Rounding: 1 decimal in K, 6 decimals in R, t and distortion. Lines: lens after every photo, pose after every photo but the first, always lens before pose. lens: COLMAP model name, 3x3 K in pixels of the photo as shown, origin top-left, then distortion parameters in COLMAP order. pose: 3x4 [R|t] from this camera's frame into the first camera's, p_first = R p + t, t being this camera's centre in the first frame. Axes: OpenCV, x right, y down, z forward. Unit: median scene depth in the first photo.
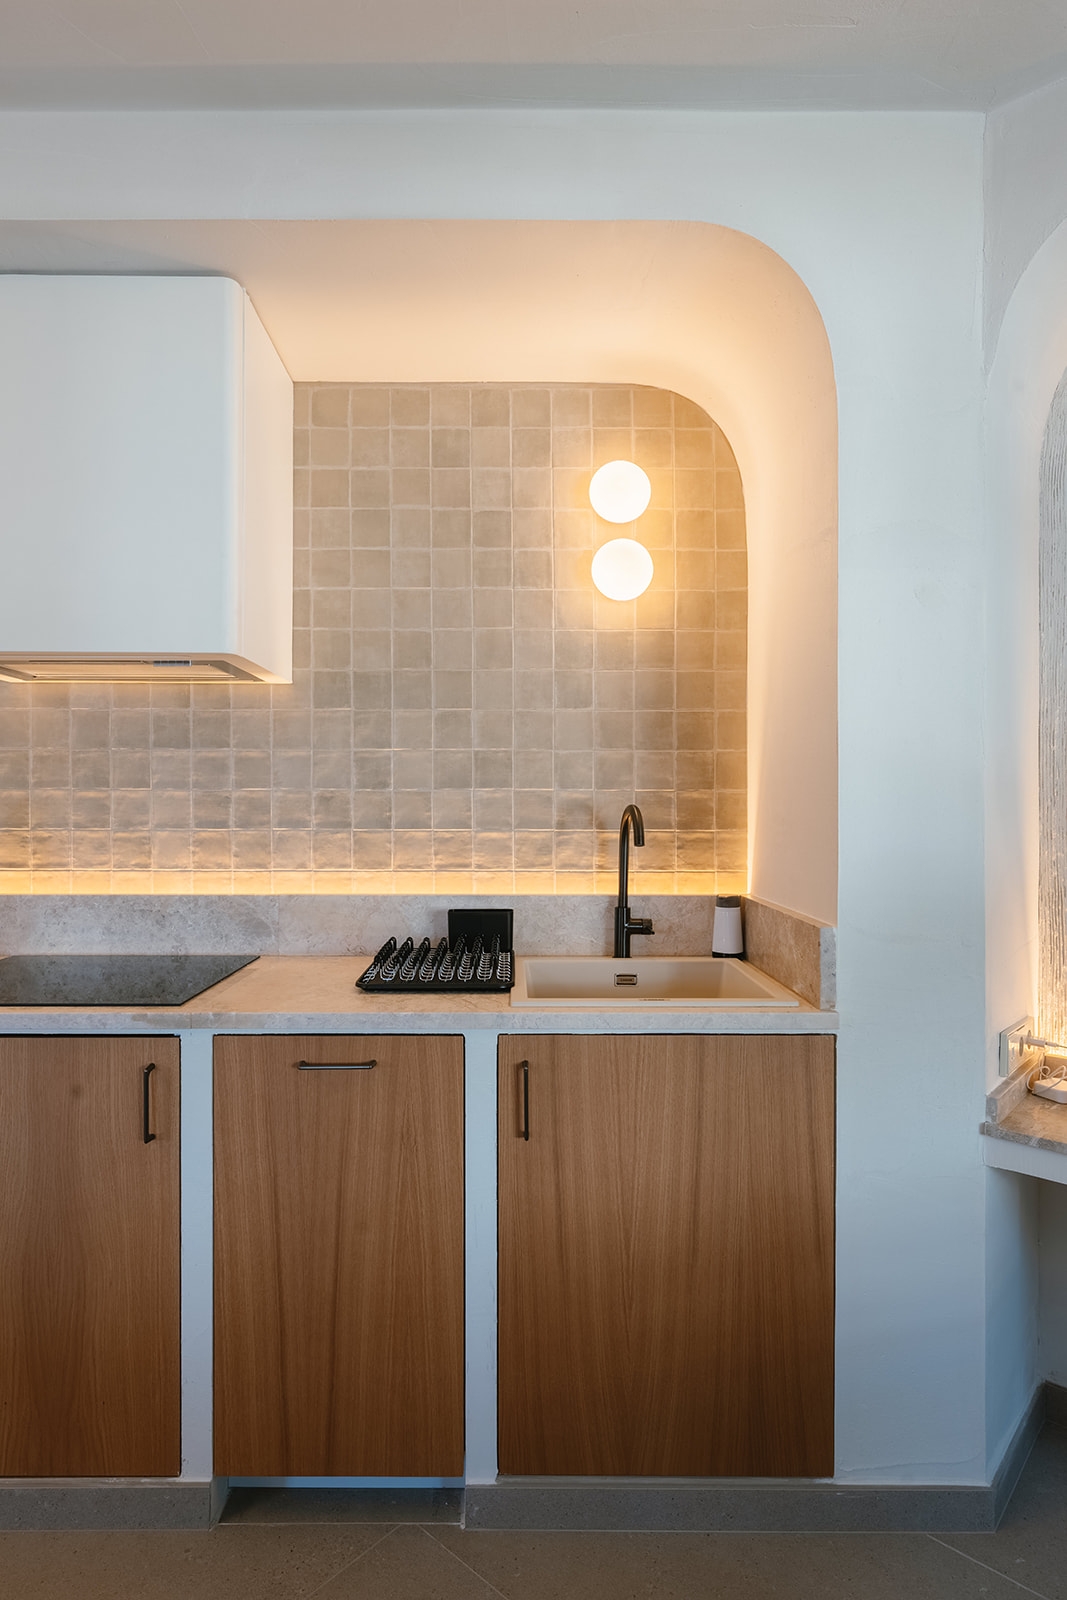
lens RADIAL K [[892.8, 0, 509.6], [0, 892.8, 798.9], [0, 0, 1]] dist [-0.003521, -0.000214]
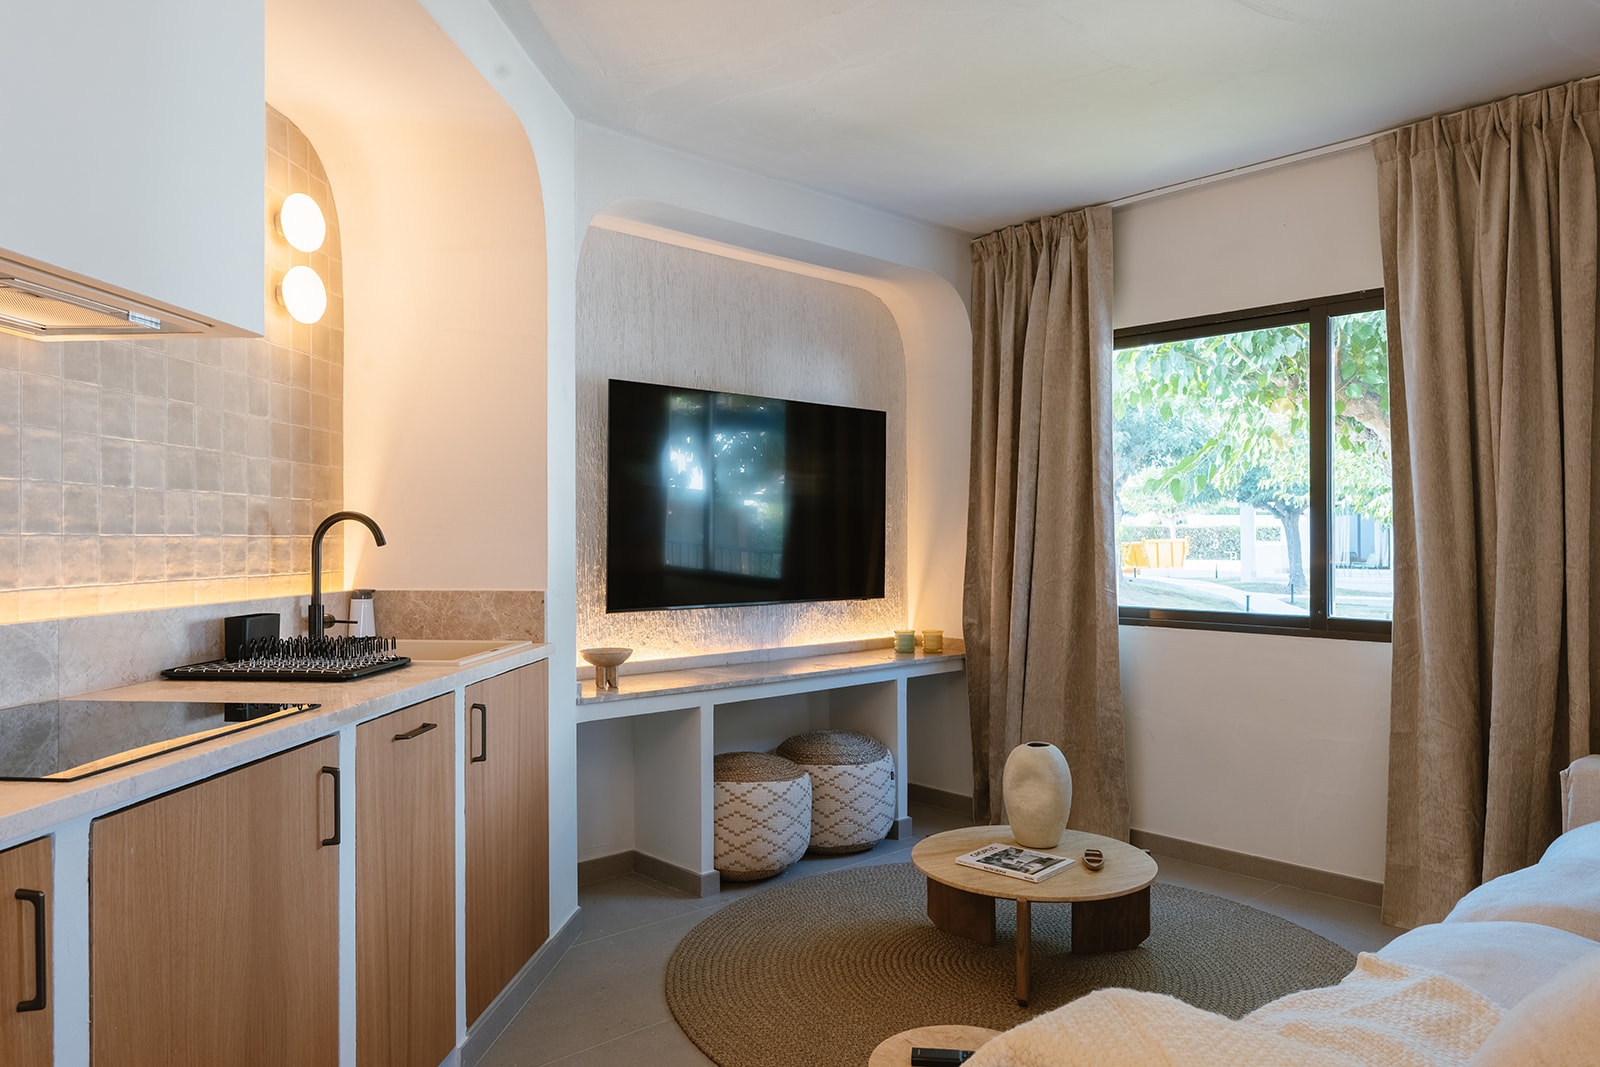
lens RADIAL K [[1086.9, 0, 806.0], [0, 1086.9, 532.5], [0, 0, 1]] dist [-0.003146, 0.000863]
pose [[0.073722, 0.005156, 0.997265, -1.111014], [-0.002992, 0.999983, -0.004949, 0.035452], [-0.997274, -0.002619, 0.073737, 0.288604]]
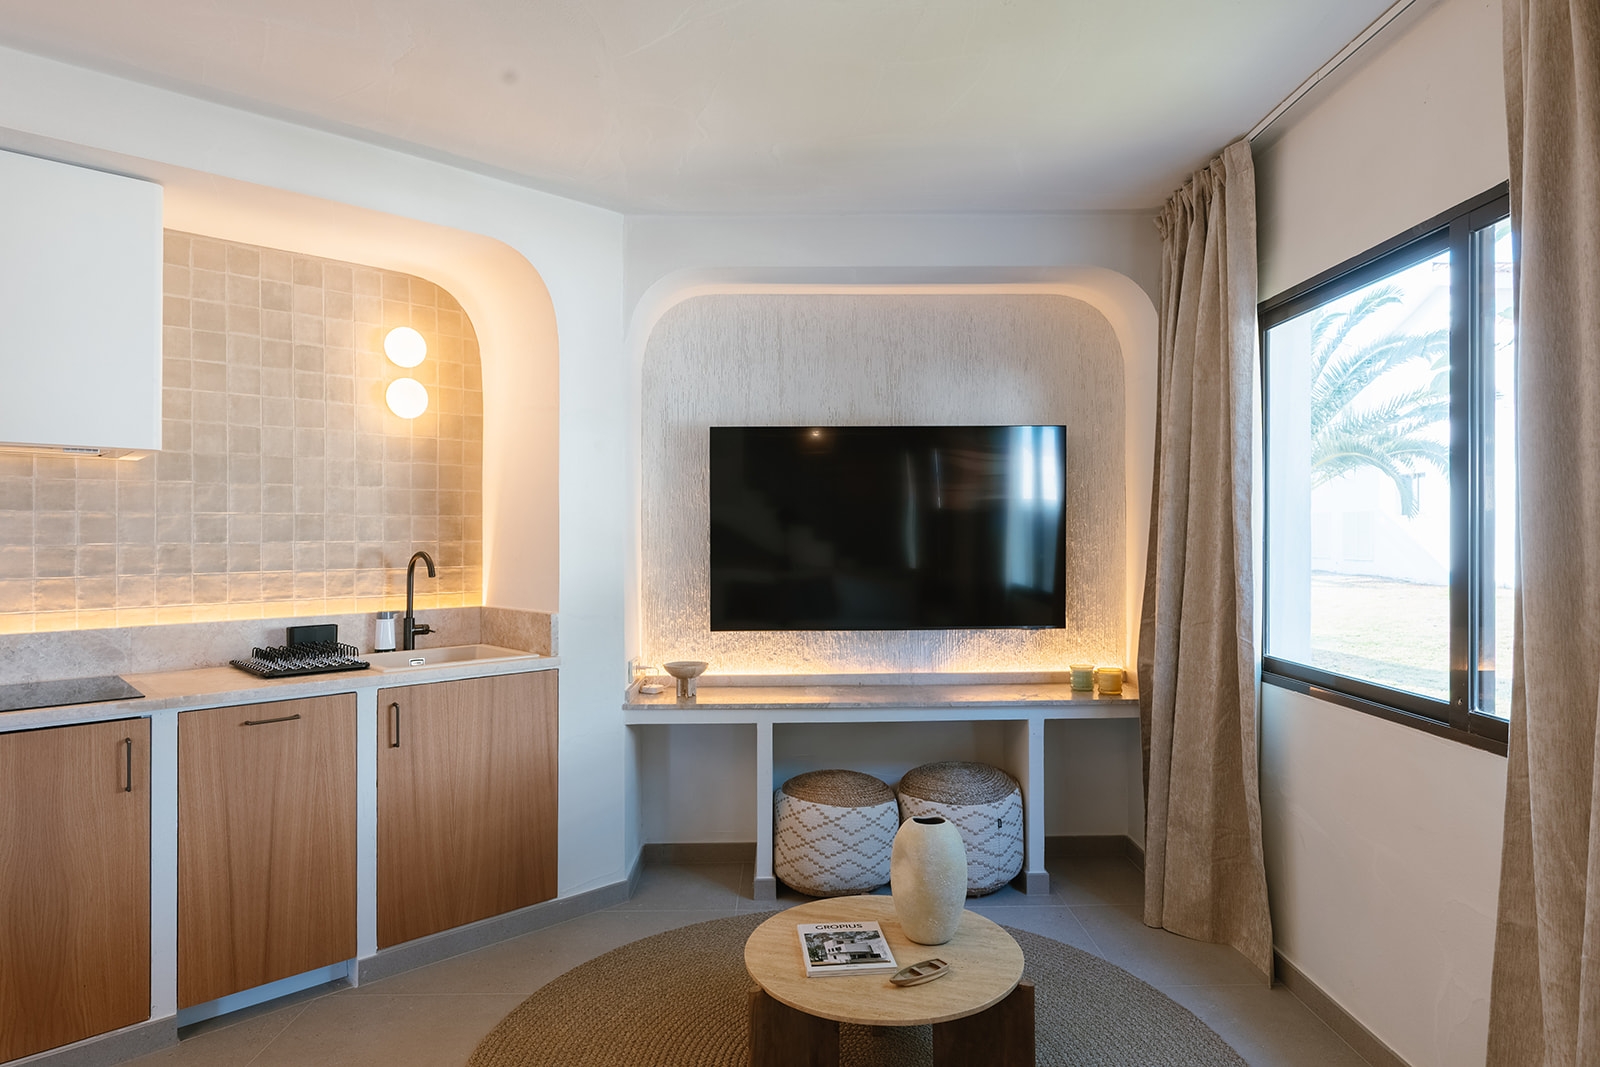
lens RADIAL K [[941.1, 0, 809.7], [0, 941.1, 522.2], [0, 0, 1]] dist [-0.000357, 0.000457]
pose [[0.724297, 0.003693, 0.689478, -0.473886], [0.003551, 0.999952, -0.009086, -0.025689], [-0.689479, 0.009029, 0.724249, -0.630090]]
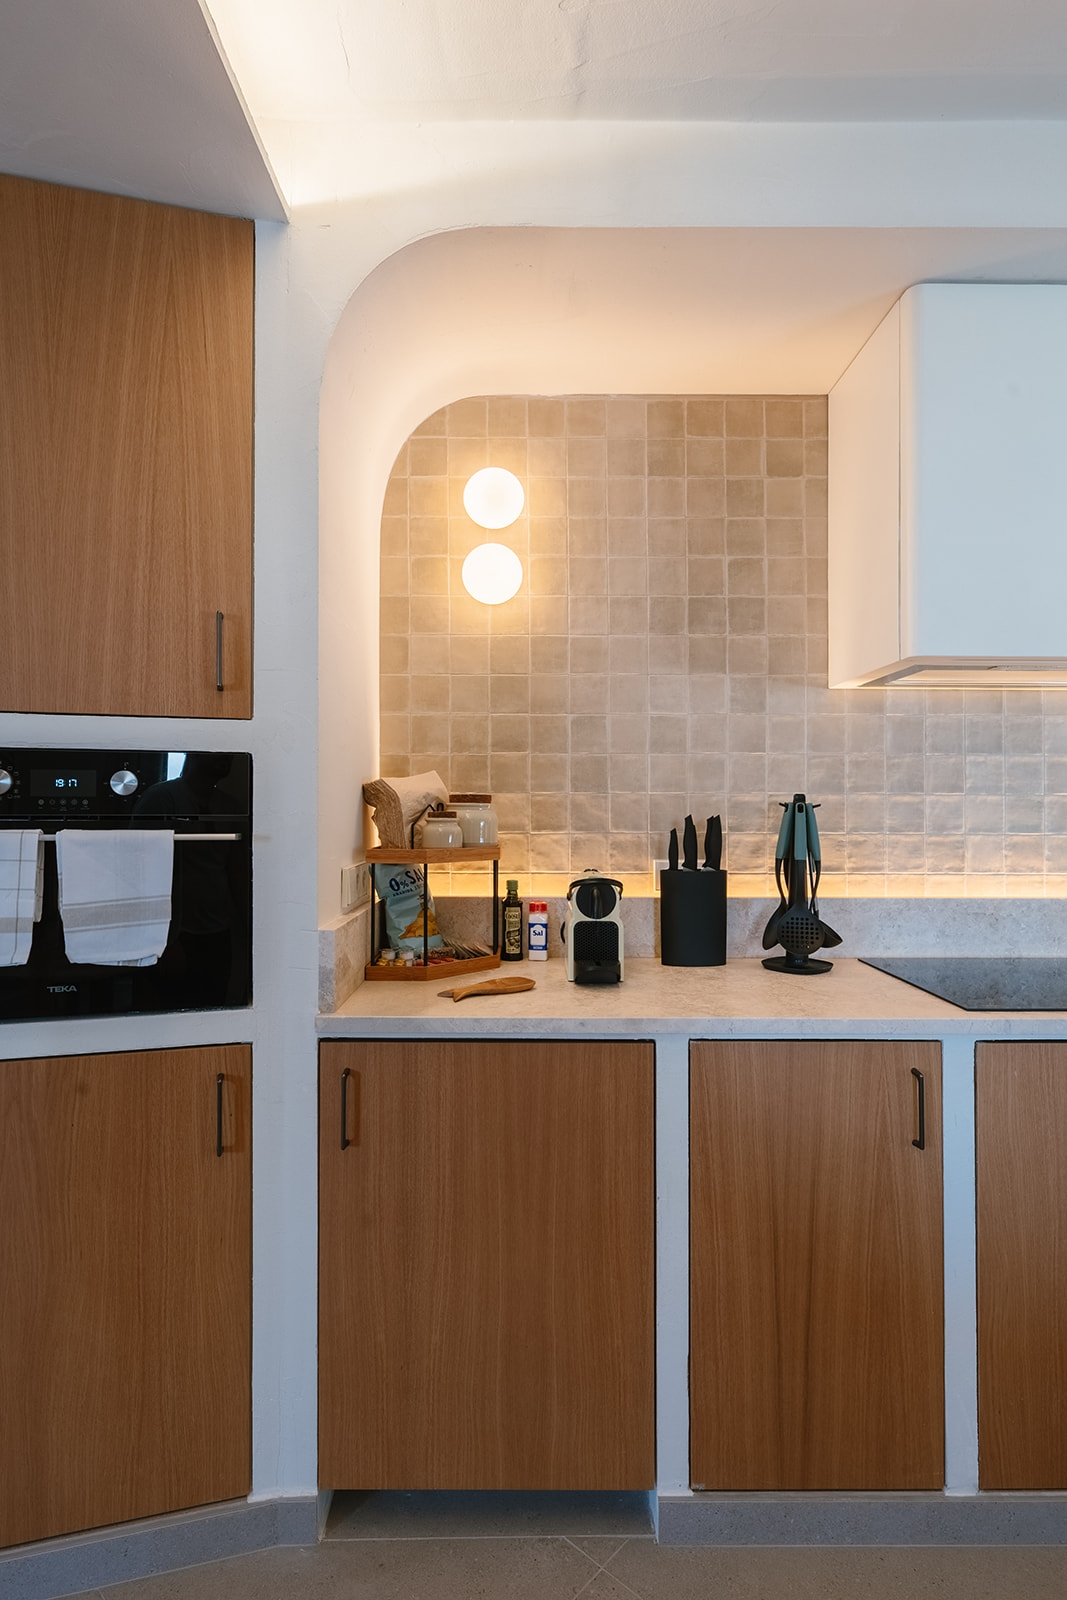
lens RADIAL K [[837.9, 0, 525.0], [0, 837.9, 797.3], [0, 0, 1]] dist [-0.000328, 0.000372]
pose [[0.999985, 0.002332, 0.005007, -0.908492], [-0.002290, 0.999962, -0.008468, 0.002186], [-0.005026, 0.008456, 0.999952, 0.049111]]
